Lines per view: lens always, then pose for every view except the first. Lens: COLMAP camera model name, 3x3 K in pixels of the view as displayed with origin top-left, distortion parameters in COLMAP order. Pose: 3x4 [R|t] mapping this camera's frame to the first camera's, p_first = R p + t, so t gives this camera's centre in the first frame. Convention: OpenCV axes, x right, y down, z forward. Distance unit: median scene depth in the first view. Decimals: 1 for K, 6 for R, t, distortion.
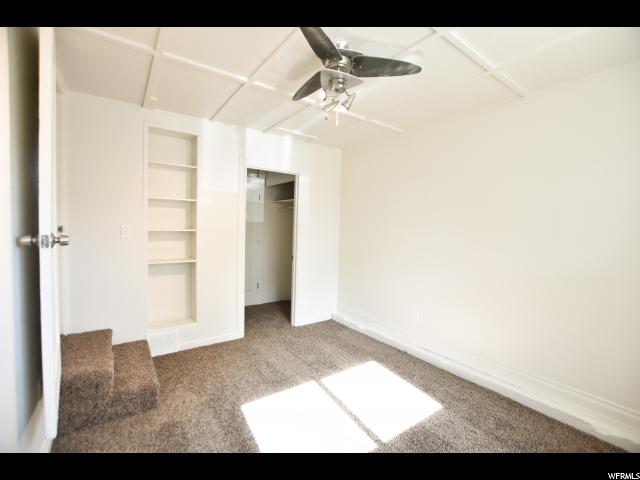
lens RADIAL K [[282.5, 0, 319.4], [0, 282.5, 240.0], [0, 0, 1]] dist [-0.035619, 0.005418]
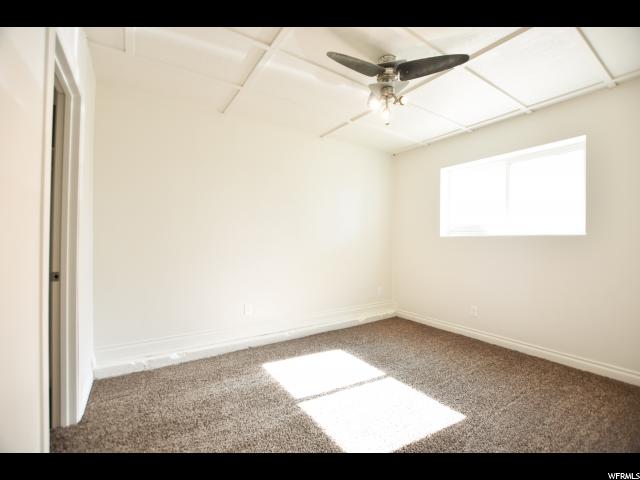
lens RADIAL K [[282.5, 0, 319.4], [0, 282.5, 240.0], [0, 0, 1]] dist [-0.035619, 0.005418]
pose [[0.043708, -0.034874, 0.998435, -0.704369], [0.046607, 0.998374, 0.032832, 0.007639], [-0.997957, 0.045099, 0.045262, 0.770661]]
